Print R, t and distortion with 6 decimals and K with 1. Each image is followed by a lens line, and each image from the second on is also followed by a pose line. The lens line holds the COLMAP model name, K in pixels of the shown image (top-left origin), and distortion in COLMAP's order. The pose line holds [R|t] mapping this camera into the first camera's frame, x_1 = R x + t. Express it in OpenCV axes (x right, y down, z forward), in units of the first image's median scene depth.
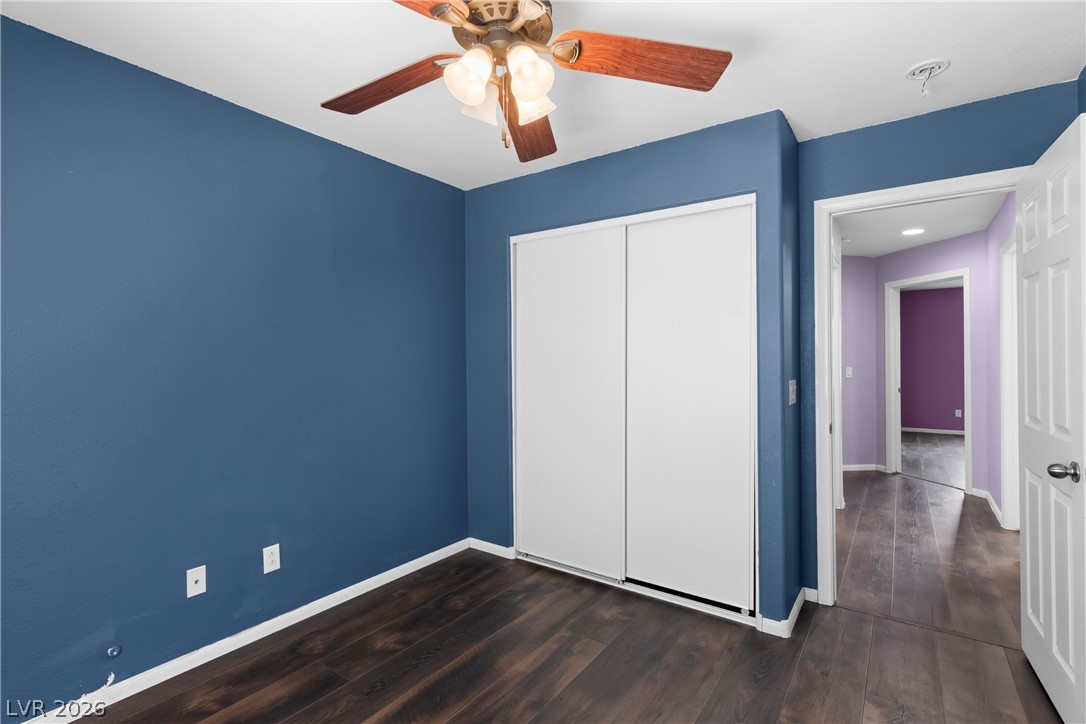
lens RADIAL K [[517.0, 0, 542.8], [0, 517.0, 359.3], [0, 0, 1]] dist [0.000489, 0.001813]
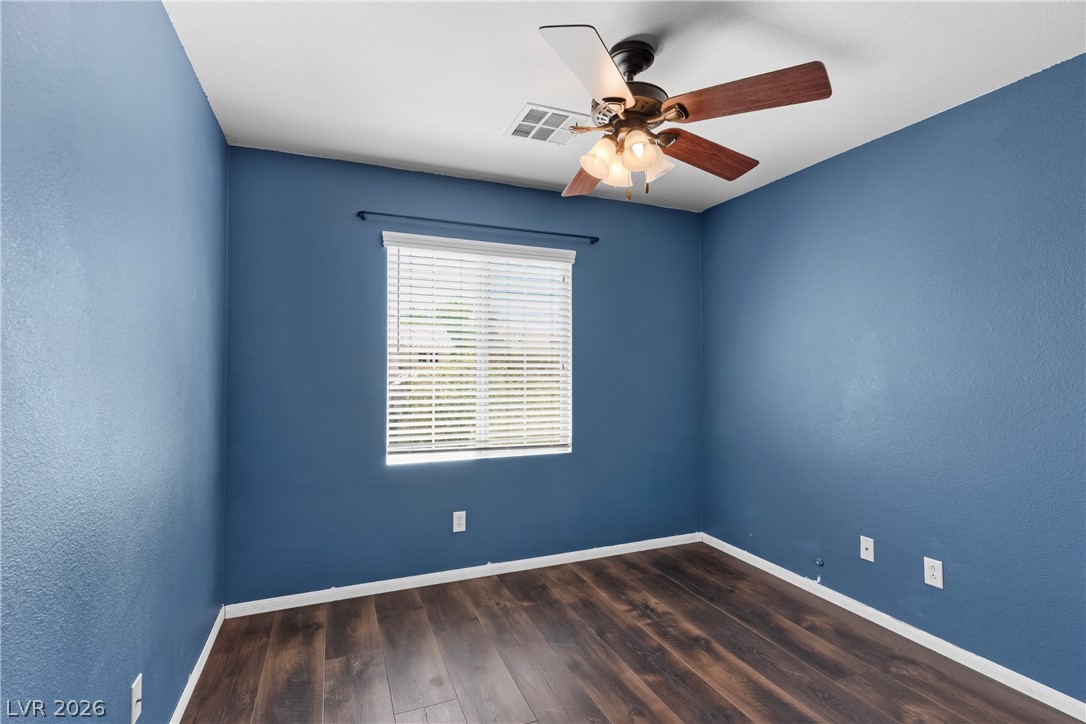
lens RADIAL K [[517.0, 0, 543.7], [0, 517.0, 364.0], [0, 0, 1]] dist [0.000489, 0.001813]
pose [[-0.543385, -0.001078, -0.839483, 0.714638], [0.001847, 0.999995, -0.002480, -0.001078], [0.839481, -0.002898, -0.543381, 0.966197]]
